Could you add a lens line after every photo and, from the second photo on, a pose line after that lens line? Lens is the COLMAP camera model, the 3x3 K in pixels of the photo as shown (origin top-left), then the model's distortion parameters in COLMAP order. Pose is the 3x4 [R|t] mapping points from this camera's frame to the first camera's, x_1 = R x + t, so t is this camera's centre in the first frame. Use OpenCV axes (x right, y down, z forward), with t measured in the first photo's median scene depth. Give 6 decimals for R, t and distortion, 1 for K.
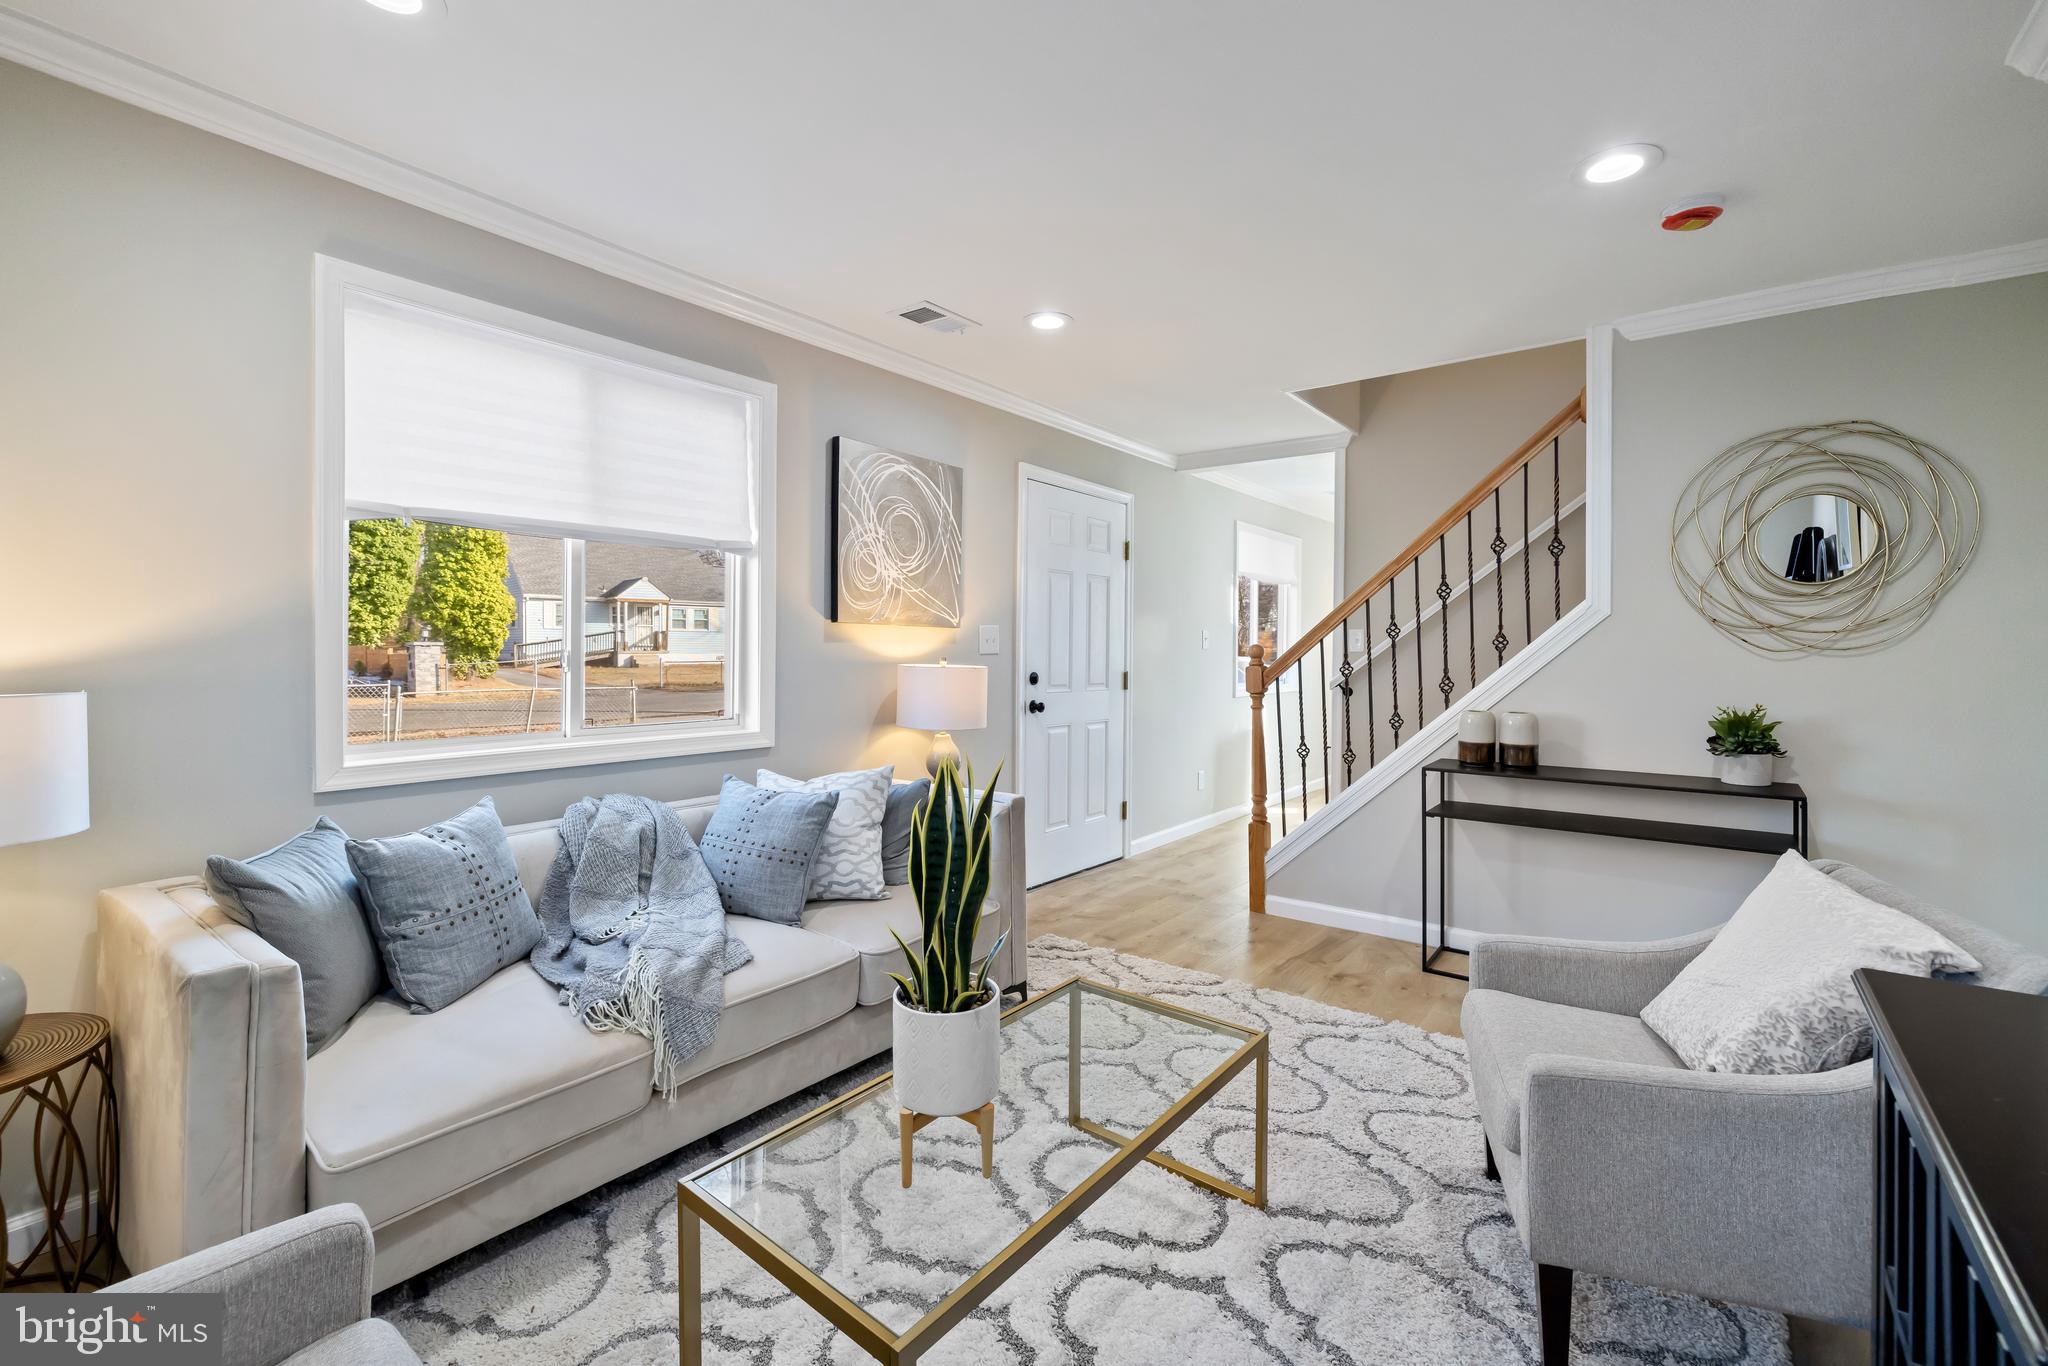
lens RADIAL K [[910.9, 0, 1021.3], [0, 910.9, 655.3], [0, 0, 1]] dist [-0.000368, -0.000065]
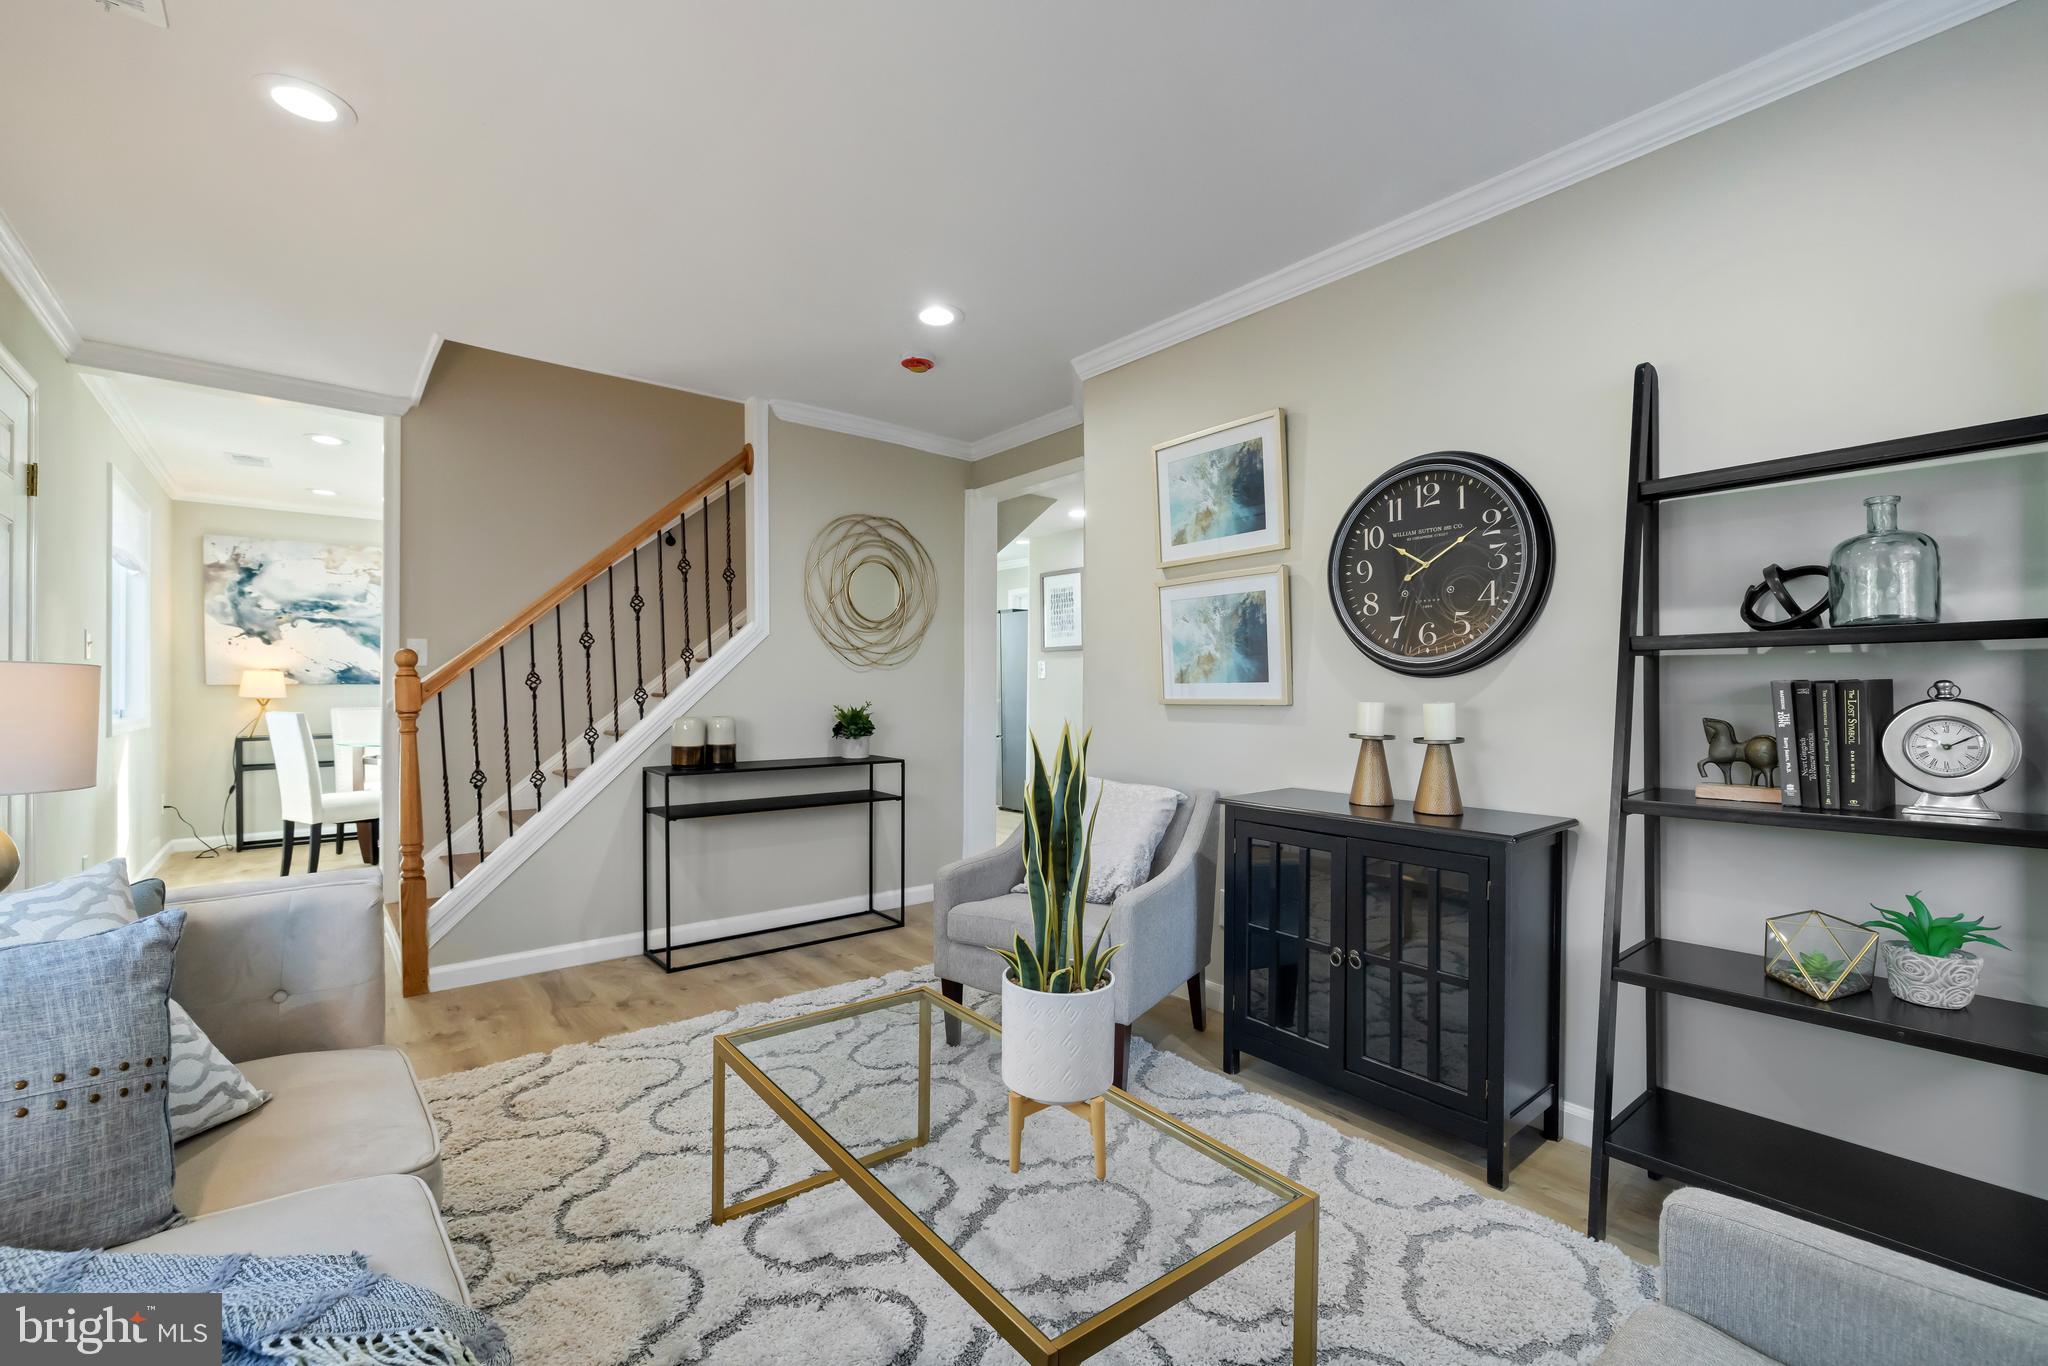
lens RADIAL K [[927.7, 0, 1019.9], [0, 927.7, 693.8], [0, 0, 1]] dist [0.020572, 0.000295]
pose [[0.177480, -0.003734, 0.984117, -0.520833], [0.009450, 0.999953, 0.002090, 0.035033], [-0.984079, 0.008929, 0.177507, 0.424034]]
